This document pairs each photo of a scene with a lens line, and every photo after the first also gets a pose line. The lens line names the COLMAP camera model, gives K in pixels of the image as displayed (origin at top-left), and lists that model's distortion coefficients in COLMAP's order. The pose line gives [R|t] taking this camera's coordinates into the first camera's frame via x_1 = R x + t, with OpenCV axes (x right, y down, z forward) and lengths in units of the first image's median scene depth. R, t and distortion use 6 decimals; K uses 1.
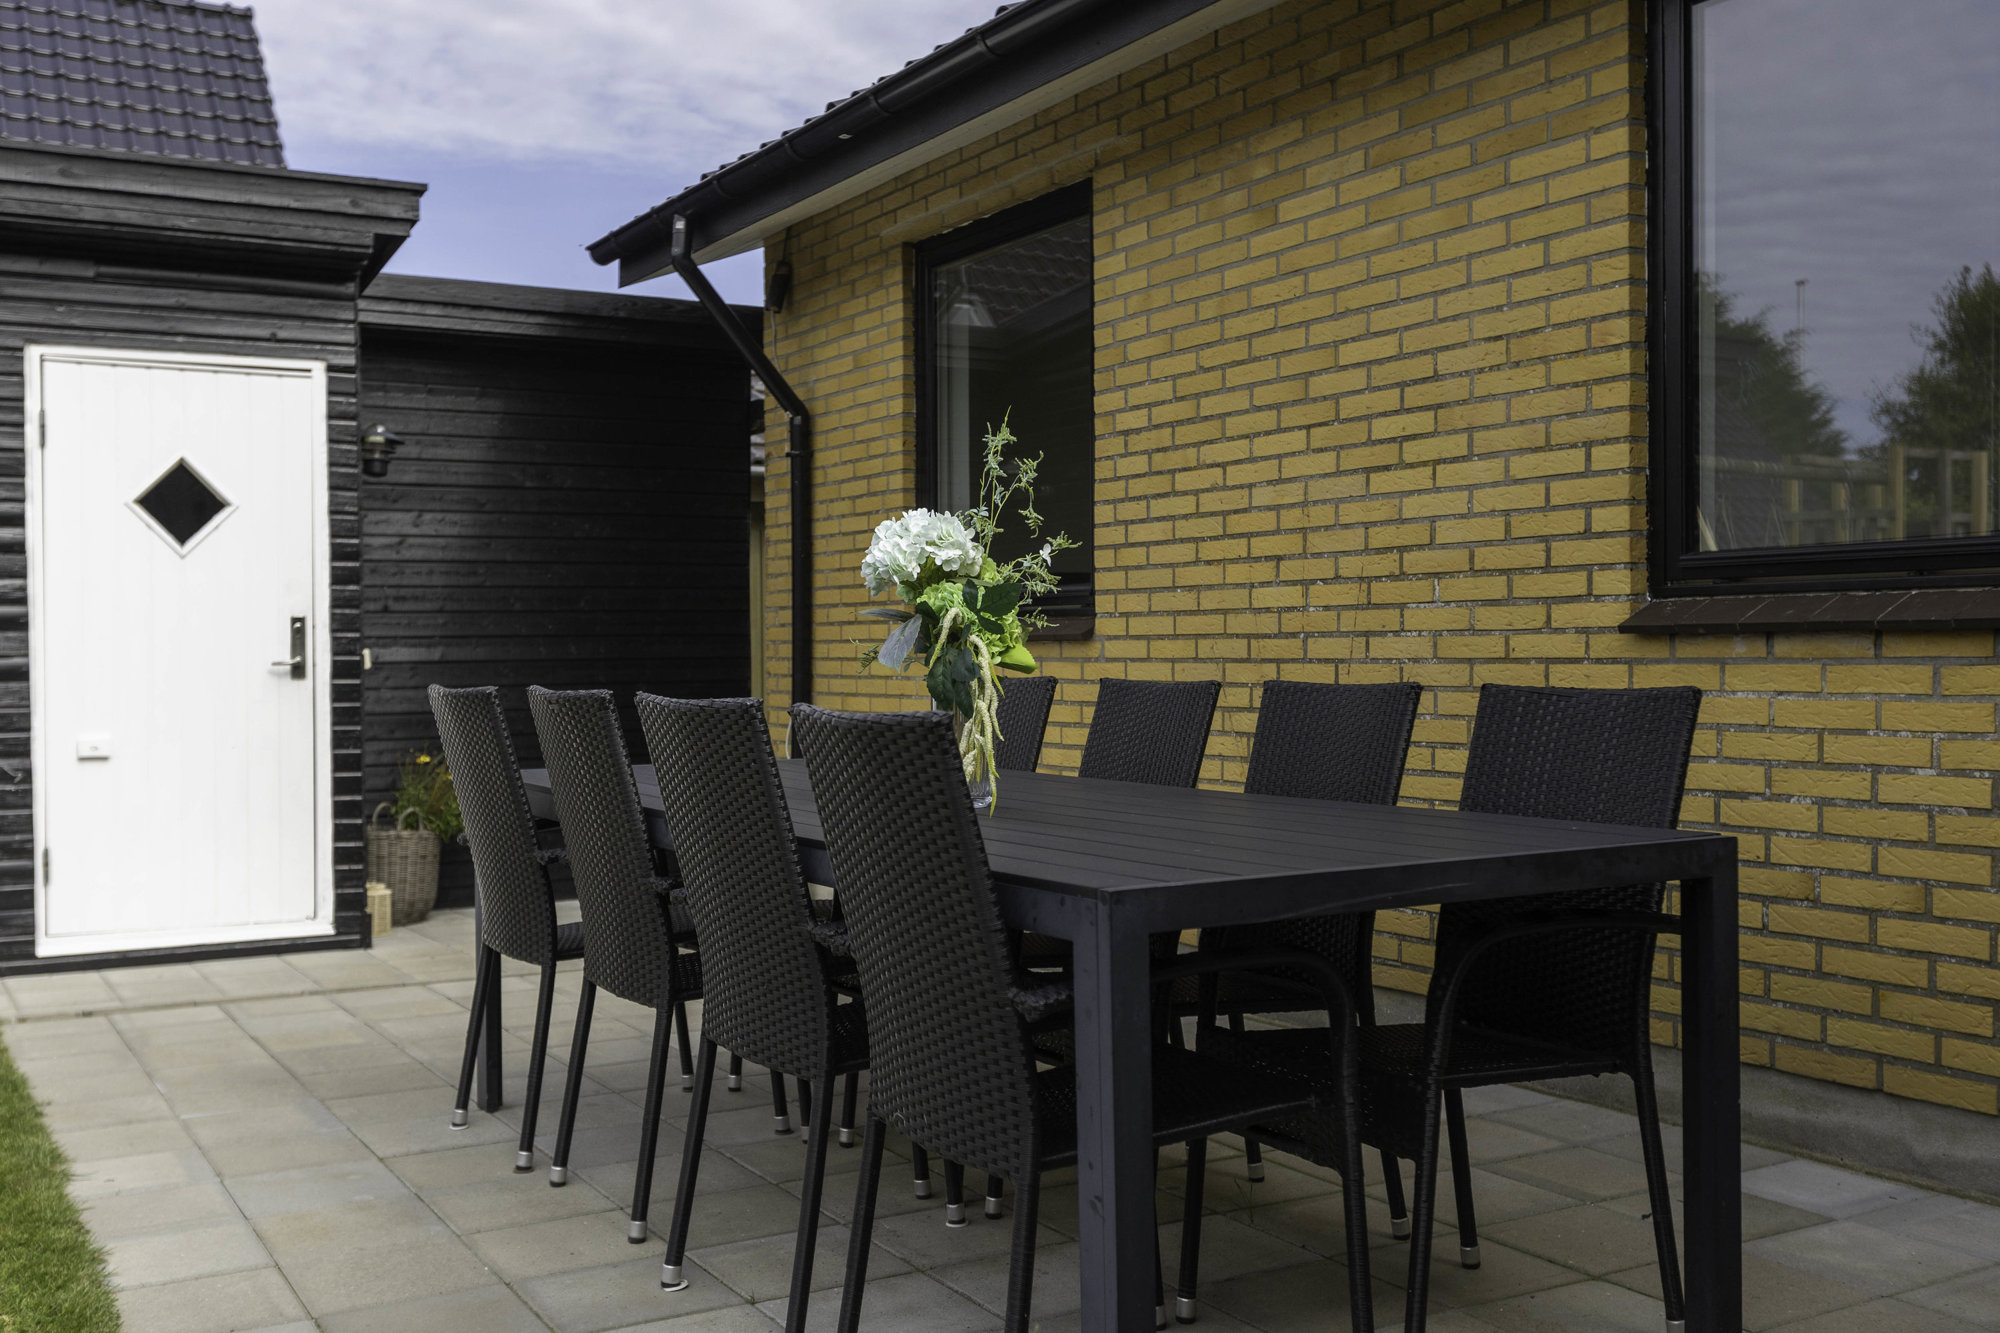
lens RADIAL K [[1923.6, 0, 1000.0], [0, 1923.6, 666.5], [0, 0, 1]] dist [-0.005211, -0.023060]
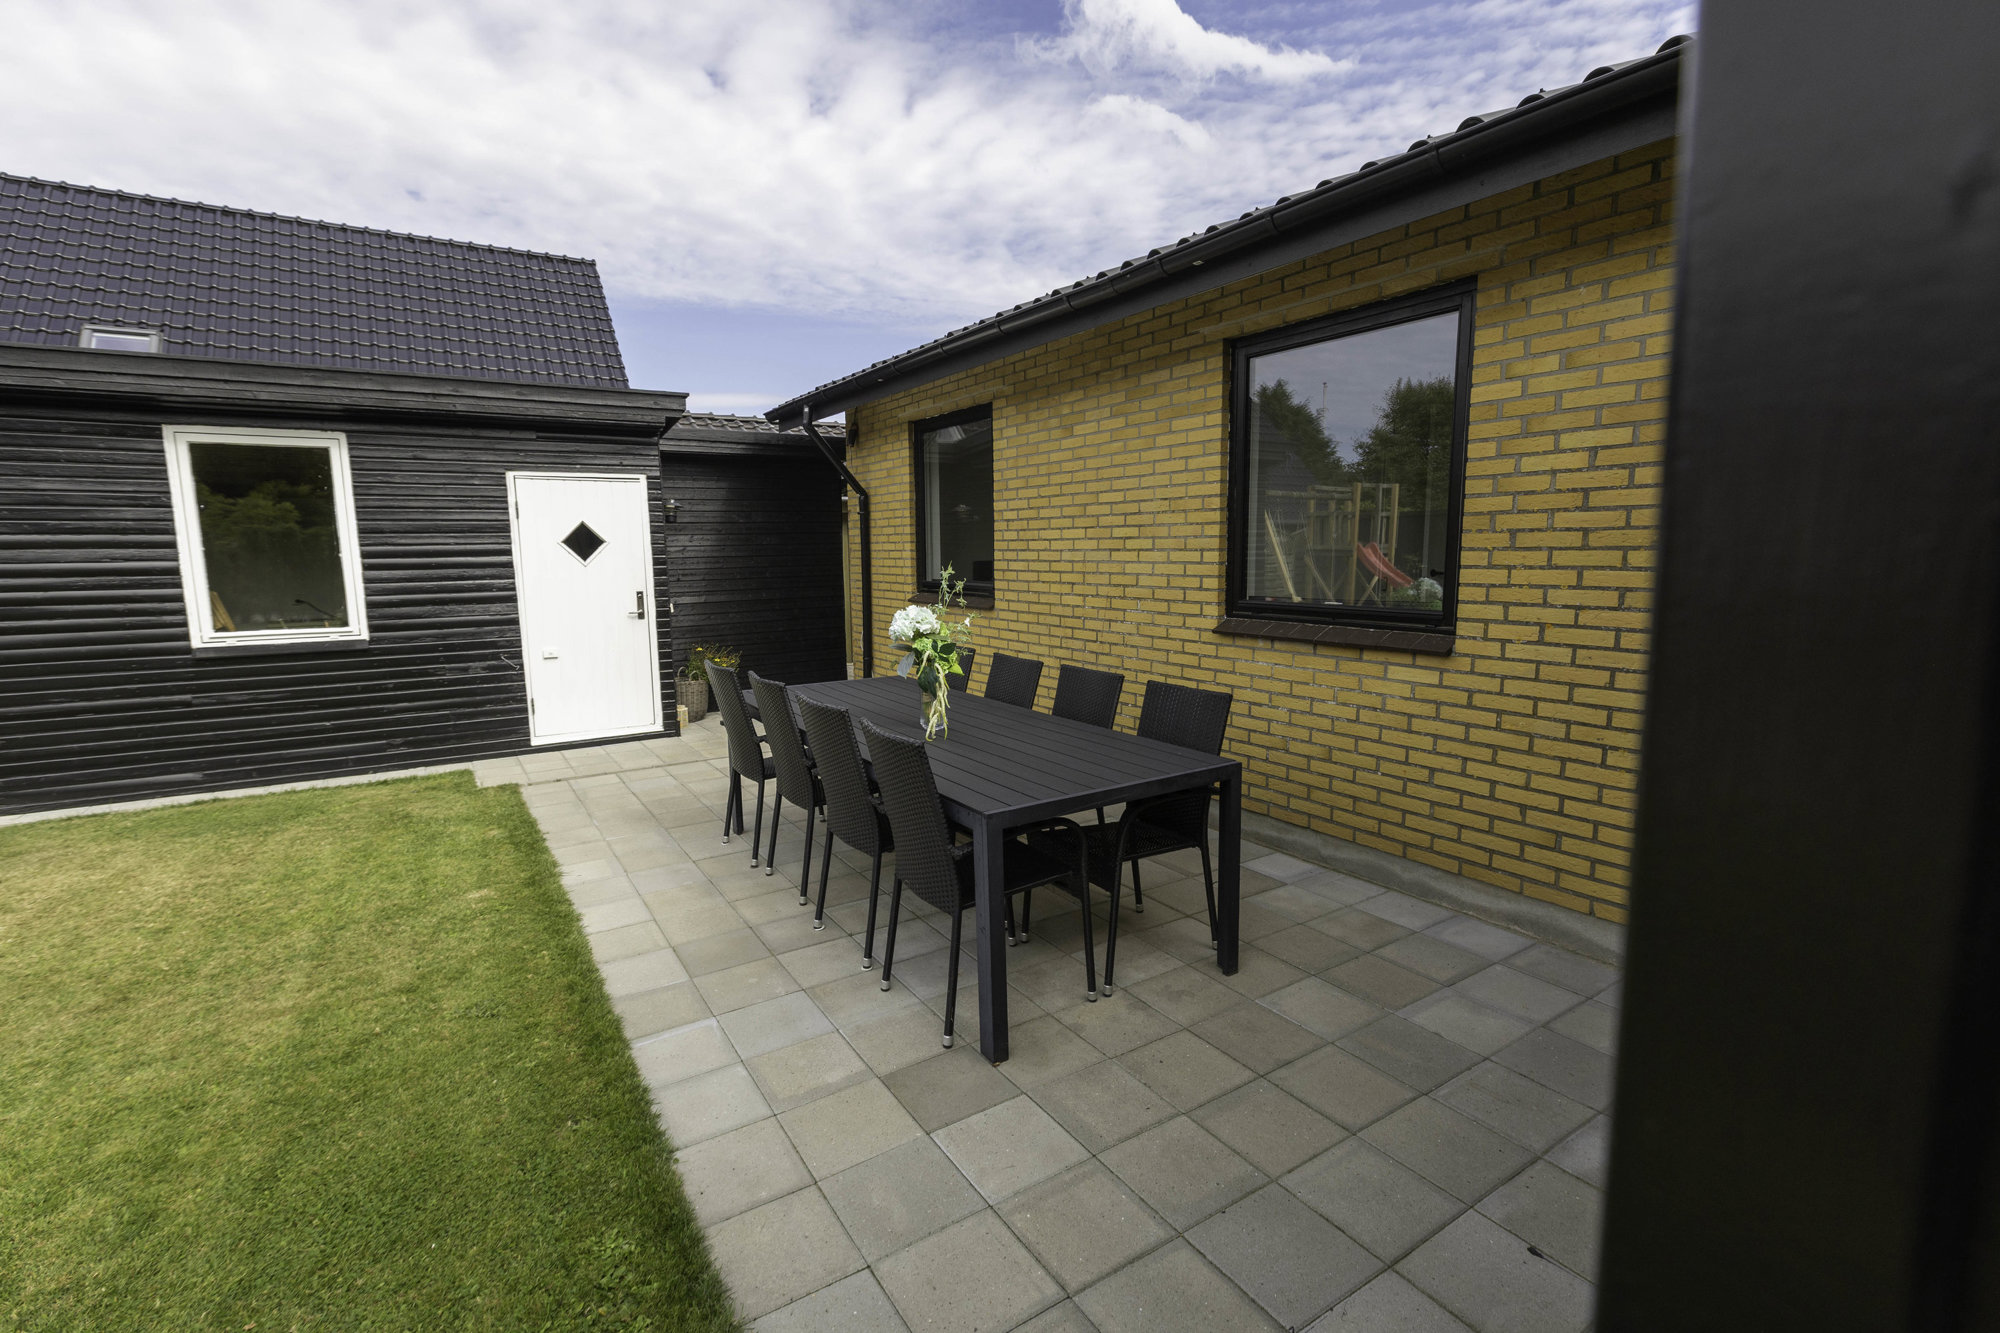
lens RADIAL K [[875.7, 0, 1000.0], [0, 875.7, 666.5], [0, 0, 1]] dist [-0.013106, -0.000529]
pose [[0.998984, -0.011754, 0.043506, 0.011244], [0.006183, 0.992009, 0.126019, -0.095105], [-0.044639, -0.125622, 0.991073, -0.051526]]
